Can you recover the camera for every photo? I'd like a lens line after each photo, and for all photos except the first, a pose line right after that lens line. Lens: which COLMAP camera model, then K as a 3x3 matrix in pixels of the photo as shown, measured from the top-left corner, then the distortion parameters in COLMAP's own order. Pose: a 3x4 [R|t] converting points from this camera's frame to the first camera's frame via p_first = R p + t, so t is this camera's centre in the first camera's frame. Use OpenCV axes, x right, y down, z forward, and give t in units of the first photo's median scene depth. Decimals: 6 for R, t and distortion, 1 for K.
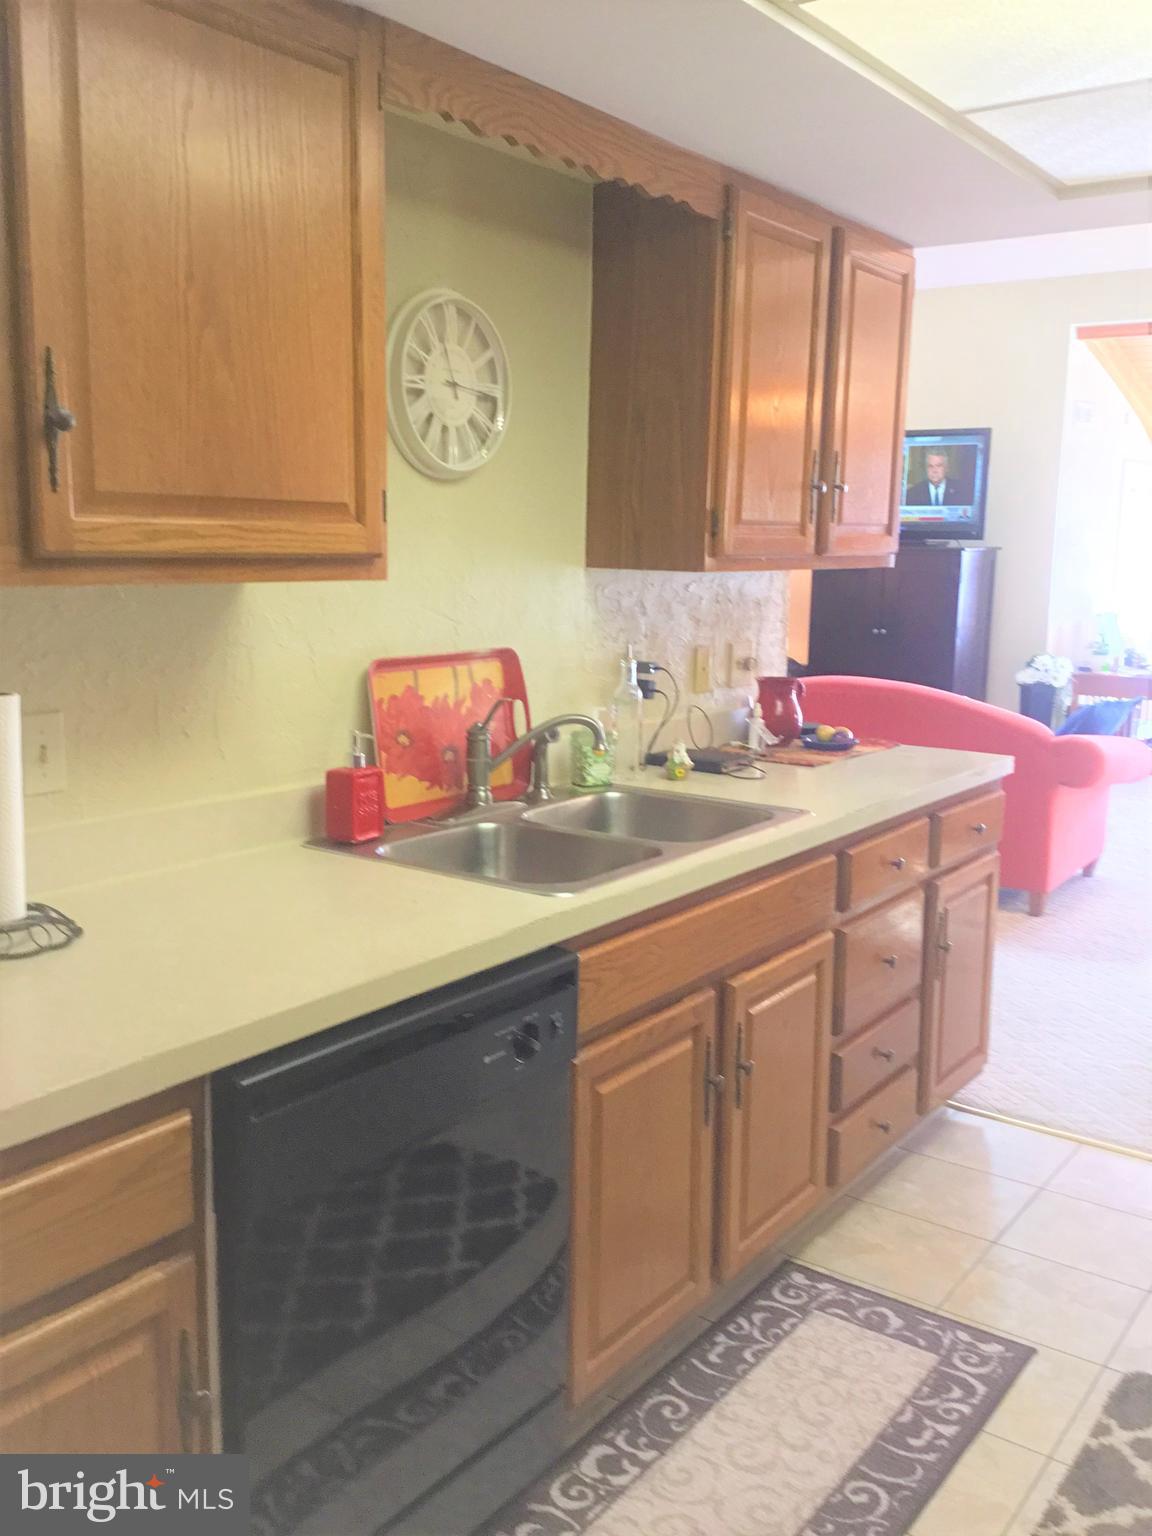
lens RADIAL K [[1374.7, 0, 578.2], [0, 1374.7, 772.5], [0, 0, 1]] dist [0.015118, 0.001433]
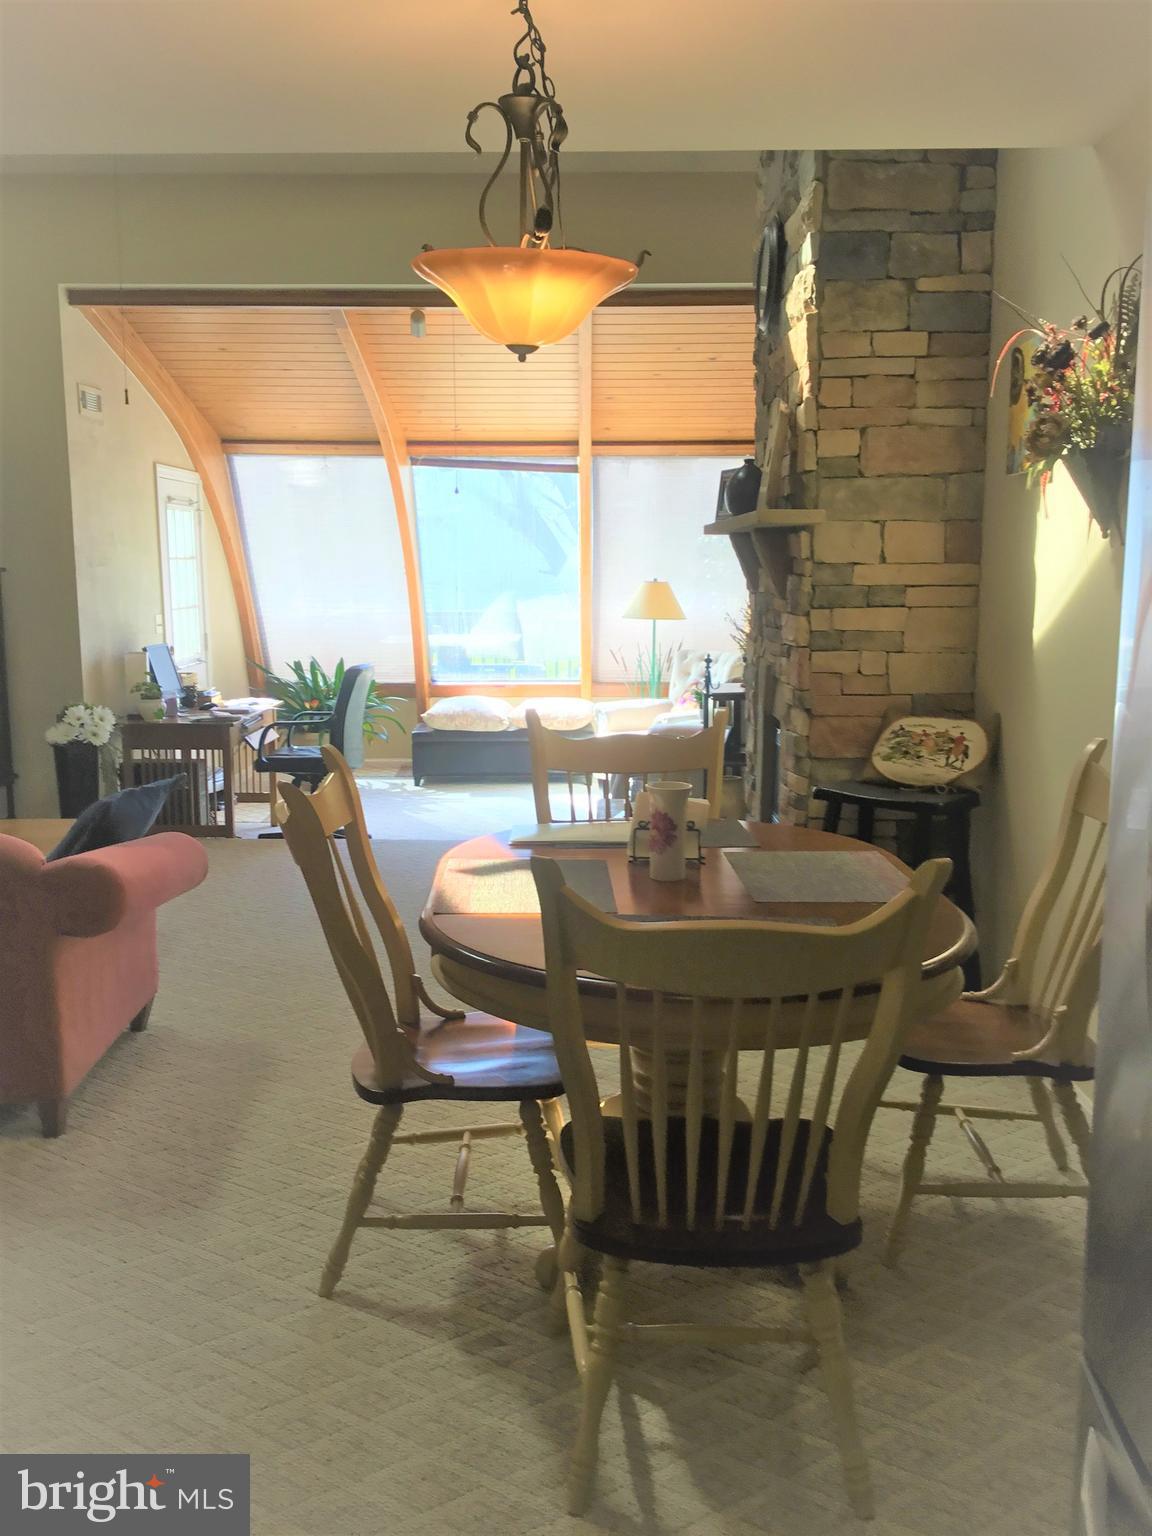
lens RADIAL K [[1374.7, 0, 578.4], [0, 1374.7, 768.1], [0, 0, 1]] dist [0.015118, 0.001433]
pose [[0.805730, -0.103335, 0.583200, 0.107855], [0.113362, 0.993364, 0.019393, -0.032947], [-0.581334, 0.050487, 0.812097, 0.202652]]
